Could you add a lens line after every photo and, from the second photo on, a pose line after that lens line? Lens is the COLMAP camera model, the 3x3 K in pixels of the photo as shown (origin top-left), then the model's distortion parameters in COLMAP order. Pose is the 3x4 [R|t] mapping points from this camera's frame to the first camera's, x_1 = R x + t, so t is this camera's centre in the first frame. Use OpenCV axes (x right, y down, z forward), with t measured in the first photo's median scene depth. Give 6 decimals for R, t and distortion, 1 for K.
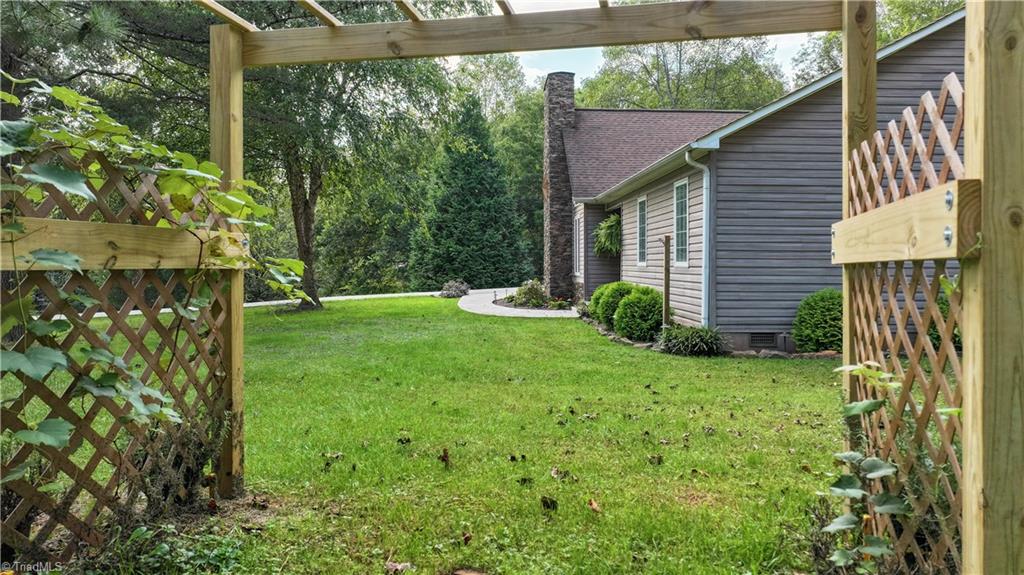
lens RADIAL K [[745.9, 0, 511.4], [0, 745.9, 282.7], [0, 0, 1]] dist [0.012201, 0.002272]
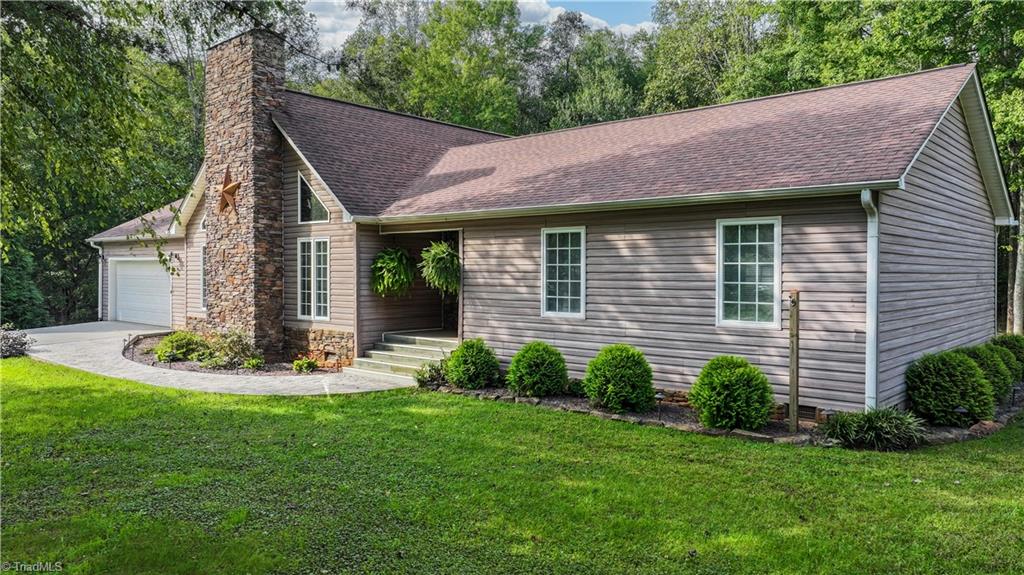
lens RADIAL K [[745.9, 0, 512.0], [0, 745.9, 286.0], [0, 0, 1]] dist [0.012201, 0.002272]
pose [[0.703840, -0.011896, 0.710259, -0.273684], [0.016742, 0.999860, 0.000155, -0.037696], [-0.710162, 0.011782, 0.703940, 0.341374]]
